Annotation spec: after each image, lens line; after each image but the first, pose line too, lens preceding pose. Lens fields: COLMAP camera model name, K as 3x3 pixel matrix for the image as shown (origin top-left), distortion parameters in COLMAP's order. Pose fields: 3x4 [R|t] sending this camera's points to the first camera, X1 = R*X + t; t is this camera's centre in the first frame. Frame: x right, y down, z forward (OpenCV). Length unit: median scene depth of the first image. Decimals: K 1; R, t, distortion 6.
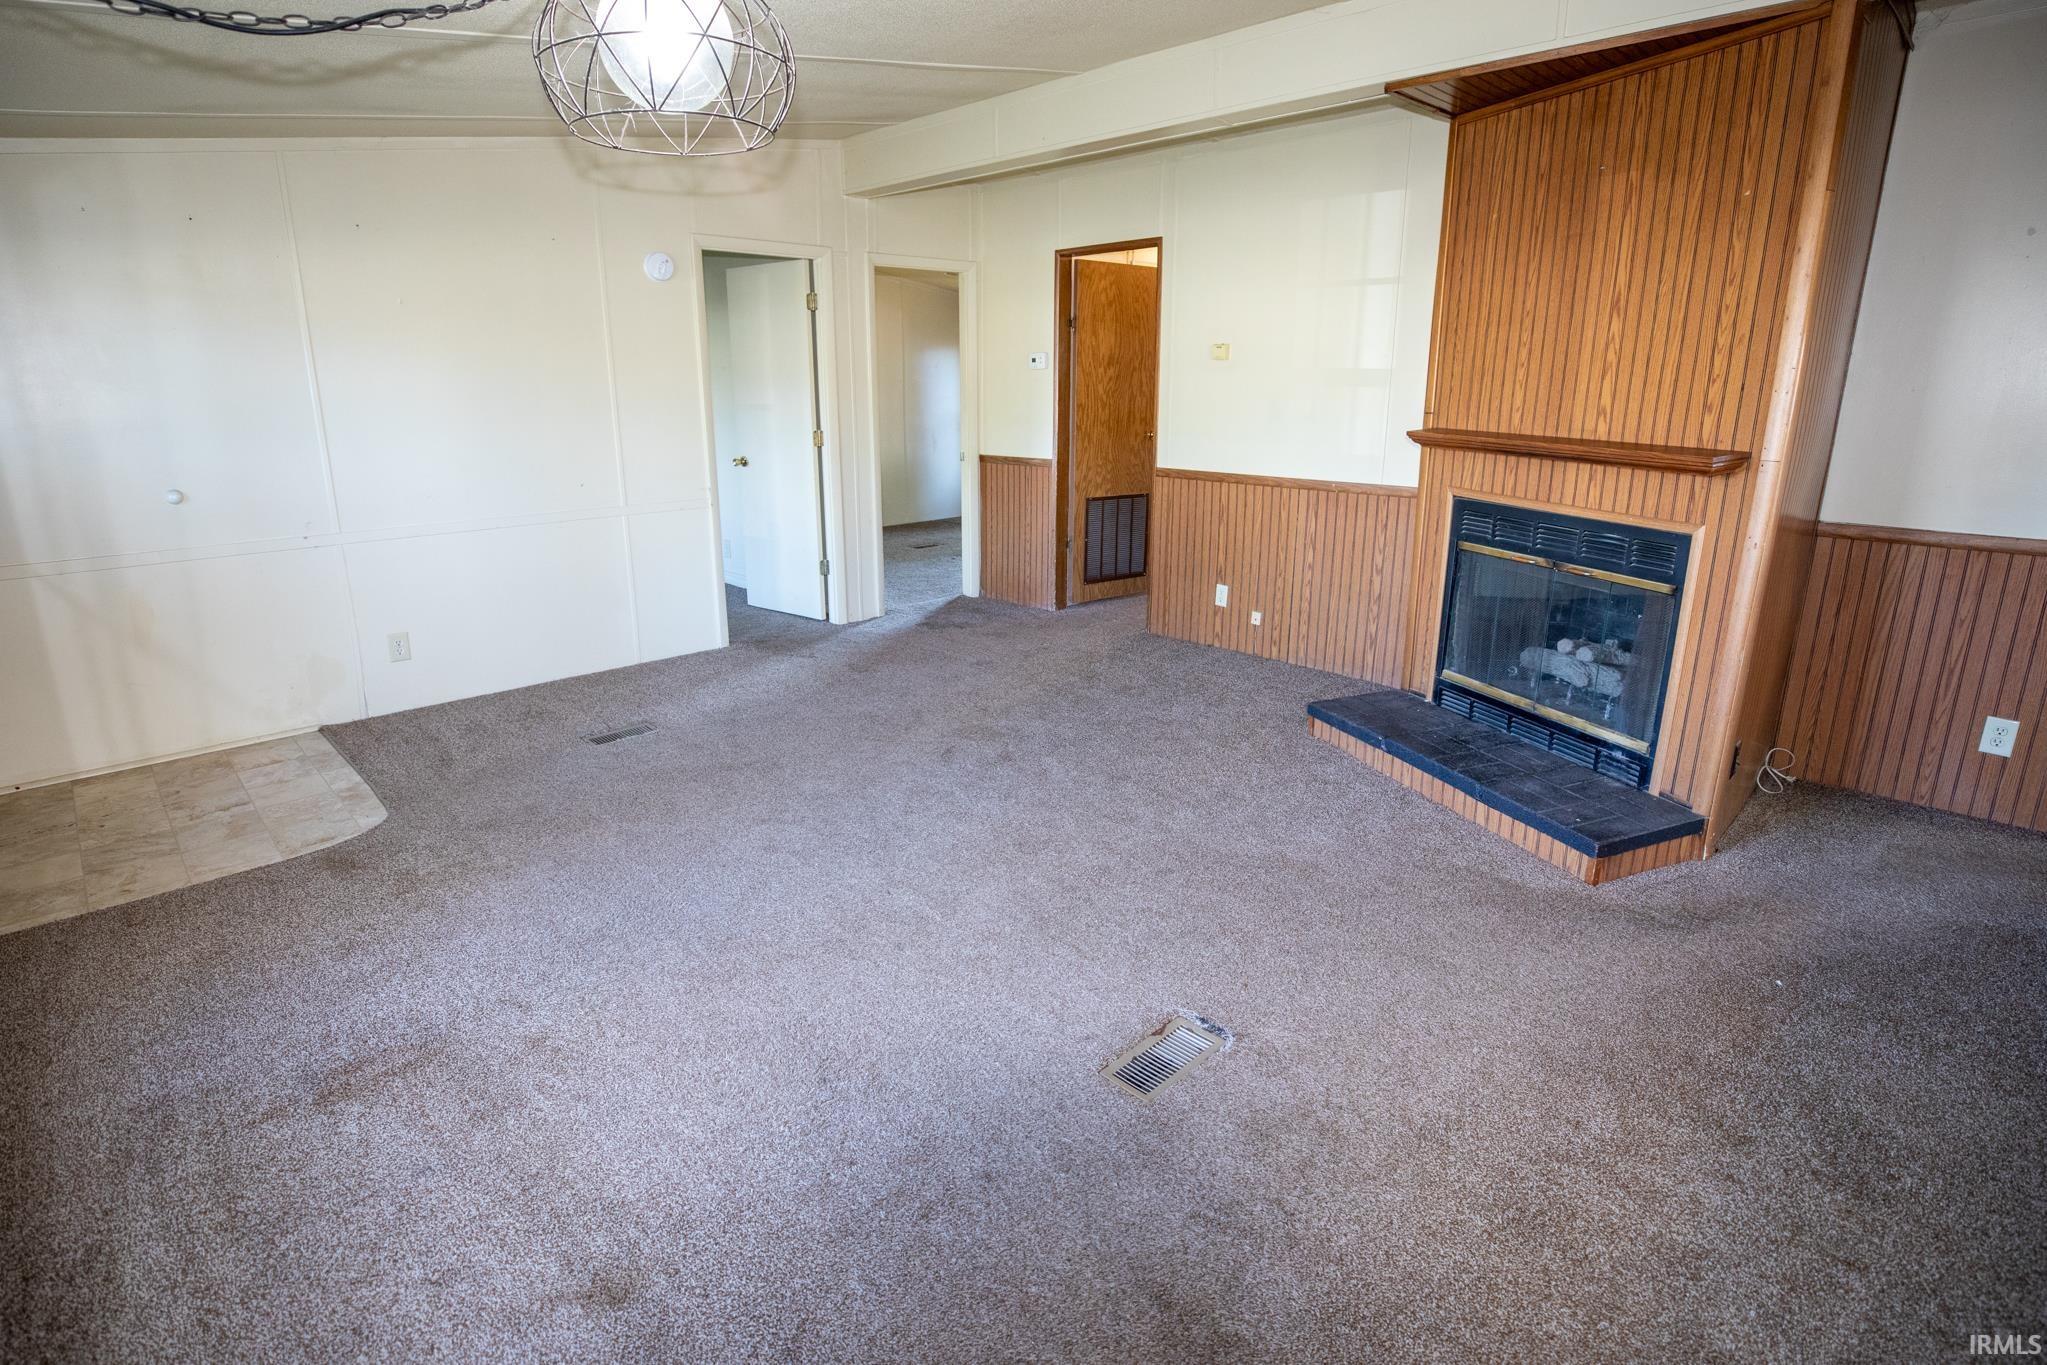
lens RADIAL K [[1051.4, 0, 1022.8], [0, 1051.4, 645.0], [0, 0, 1]] dist [-0.003034, -0.000201]
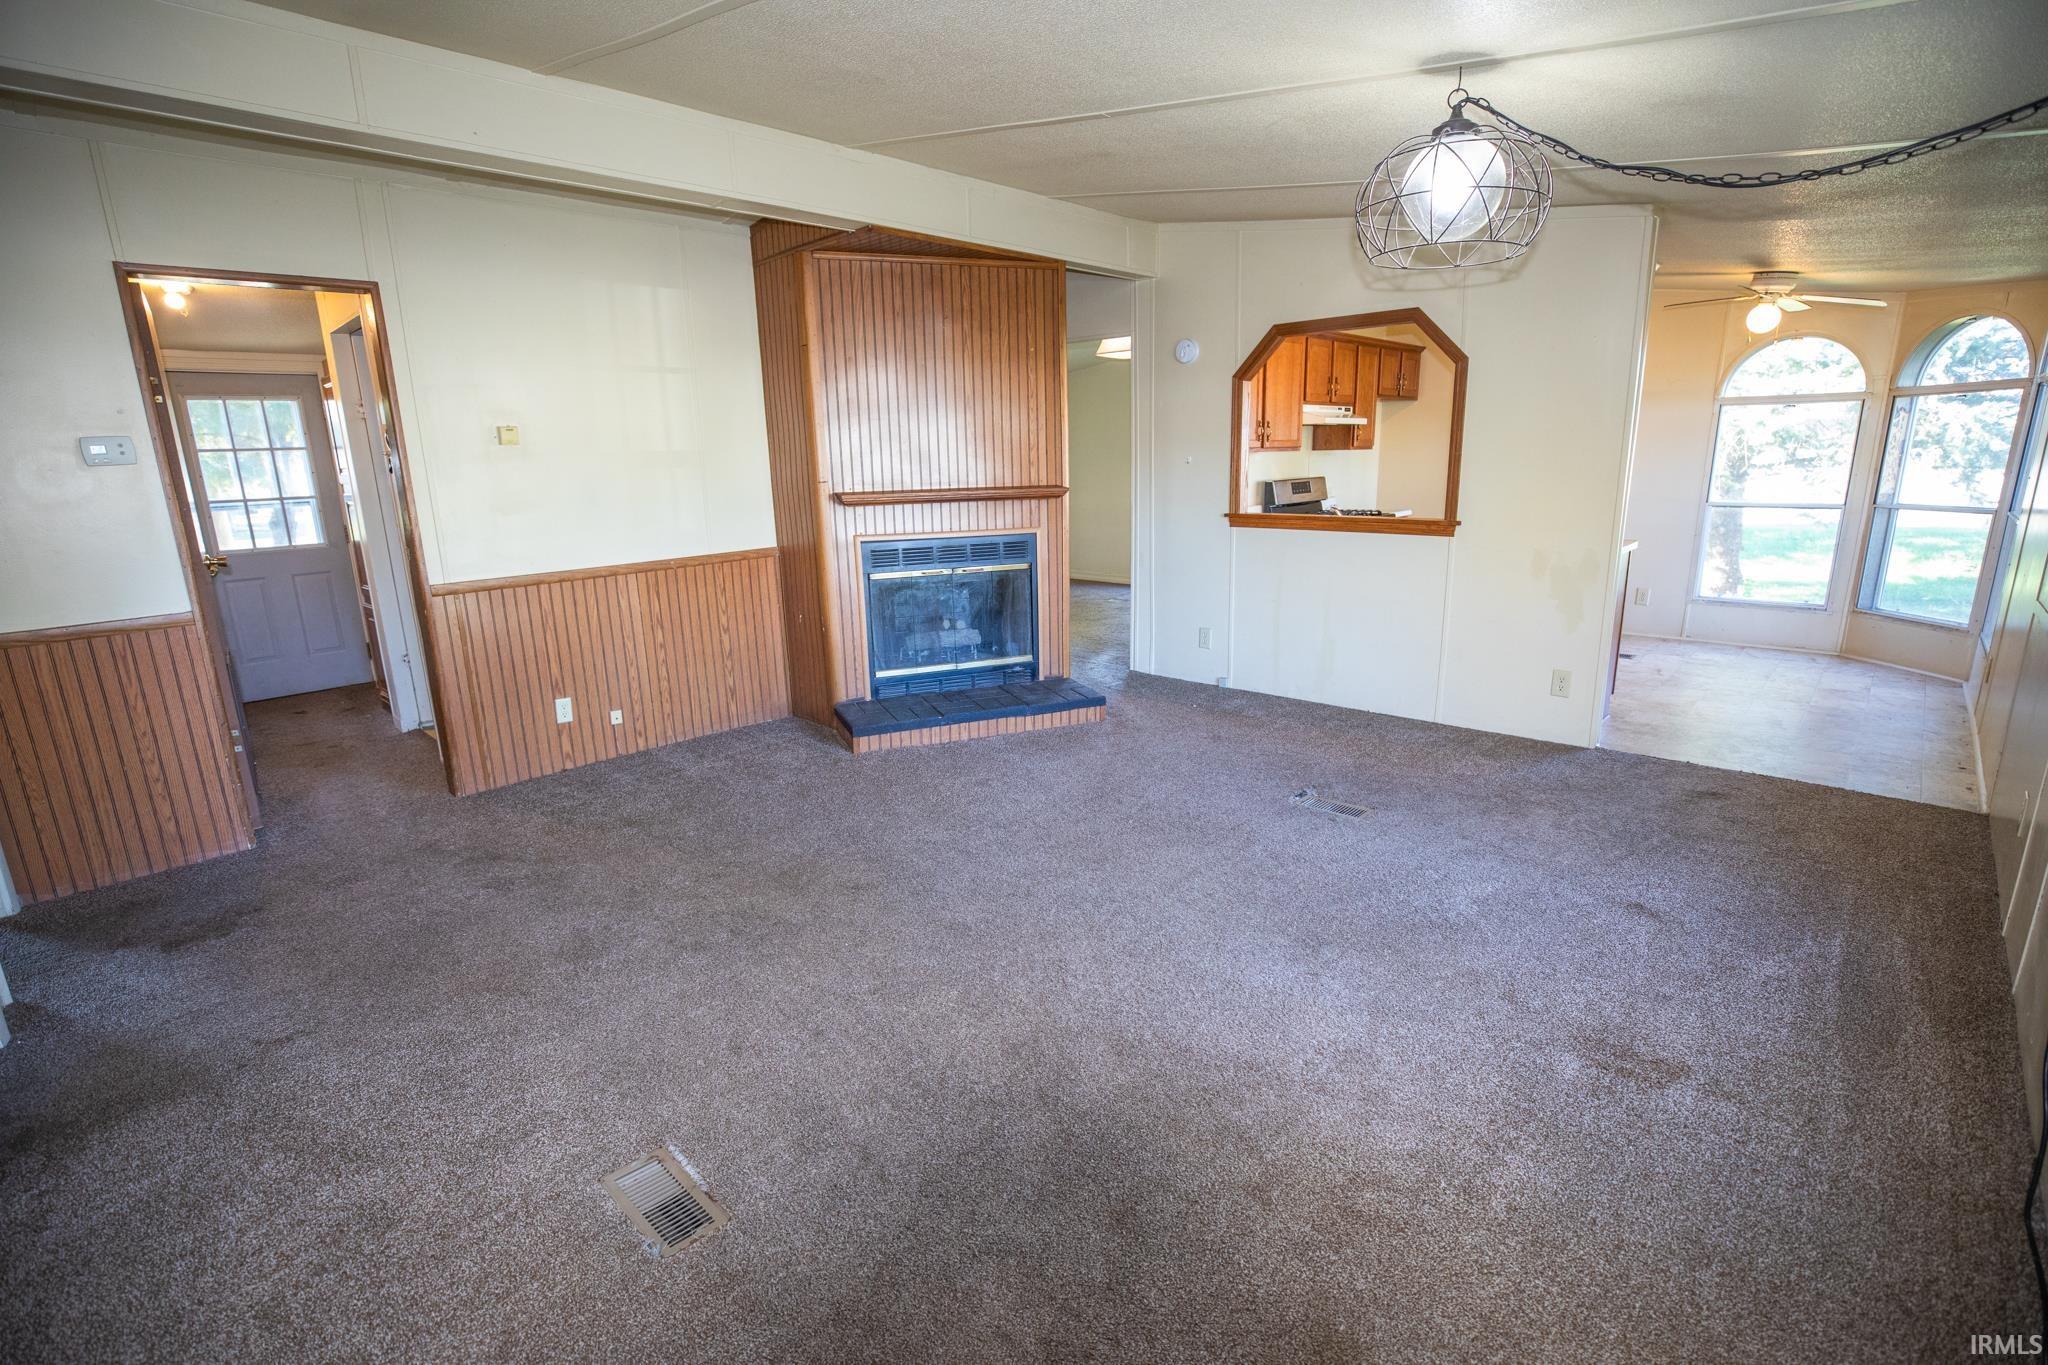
lens RADIAL K [[947.6, 0, 1024.0], [0, 947.6, 682.5], [0, 0, 1]] dist [-0.000941, 0.000041]
pose [[-0.030807, -0.243463, 0.969421, -0.653457], [0.276702, 0.929899, 0.242330, -0.172141], [-0.960462, 0.275706, 0.038720, 0.658795]]
